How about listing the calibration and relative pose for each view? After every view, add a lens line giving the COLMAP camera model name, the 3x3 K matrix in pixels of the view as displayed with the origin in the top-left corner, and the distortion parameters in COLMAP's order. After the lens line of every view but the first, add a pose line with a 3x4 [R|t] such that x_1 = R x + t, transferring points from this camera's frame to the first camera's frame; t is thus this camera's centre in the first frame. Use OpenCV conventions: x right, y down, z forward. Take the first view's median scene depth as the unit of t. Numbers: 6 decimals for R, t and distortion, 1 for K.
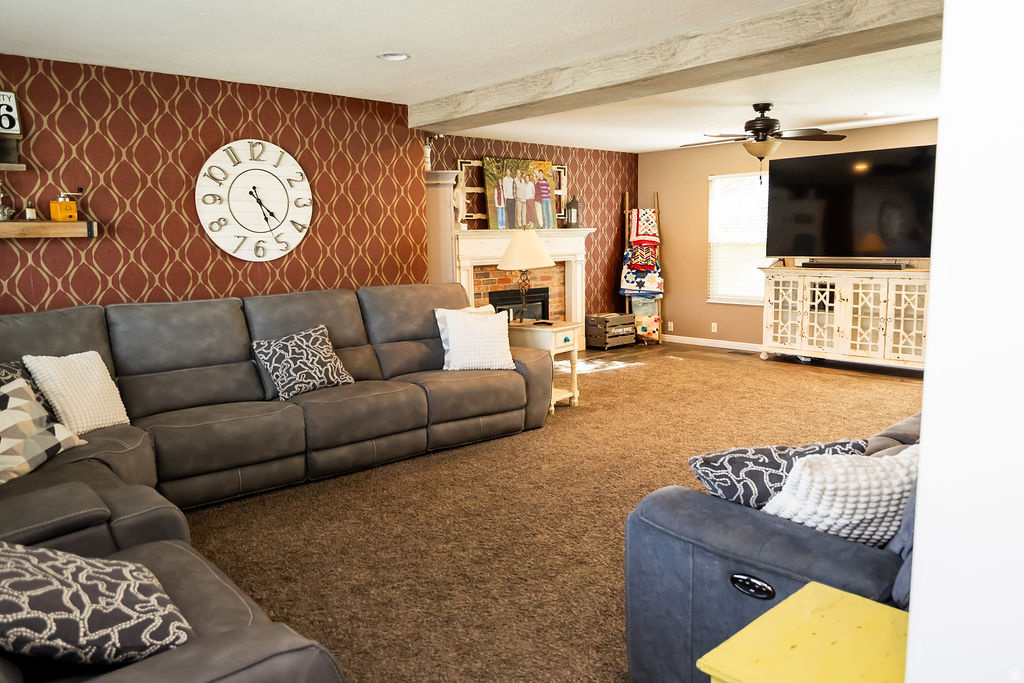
lens RADIAL K [[737.4, 0, 512.0], [0, 737.4, 341.5], [0, 0, 1]] dist [0.005162, -0.003827]
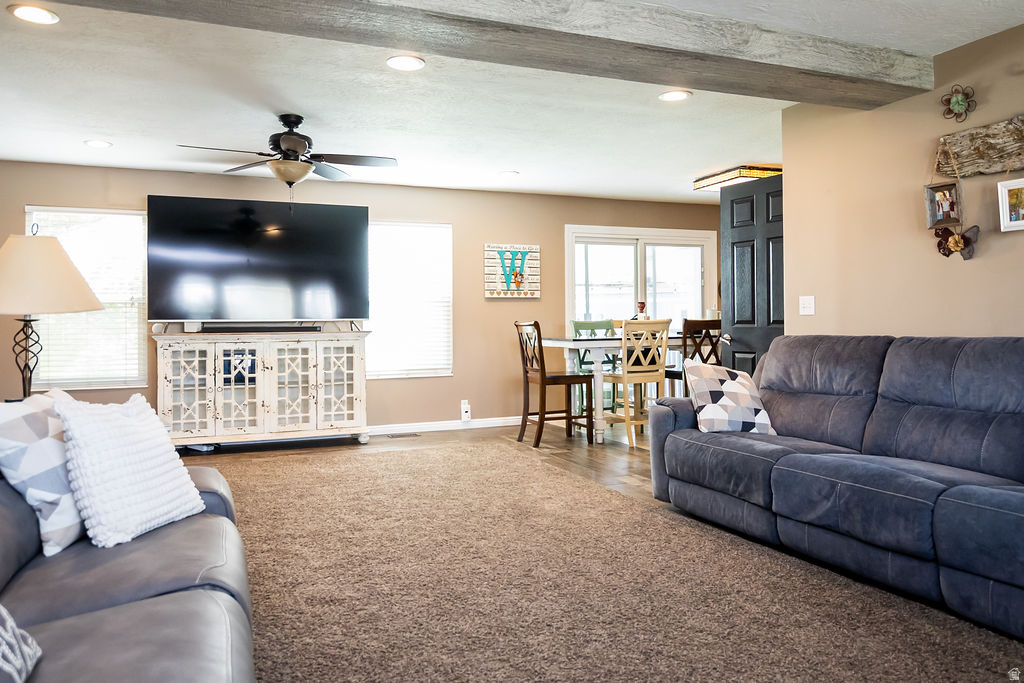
lens RADIAL K [[743.2, 0, 511.0], [0, 743.2, 323.2], [0, 0, 1]] dist [0.001766, -0.000930]
pose [[0.337735, 0.009881, 0.941190, -0.269035], [0.135248, 0.989059, -0.058916, -0.019355], [-0.931474, 0.147192, 0.332703, 0.447745]]
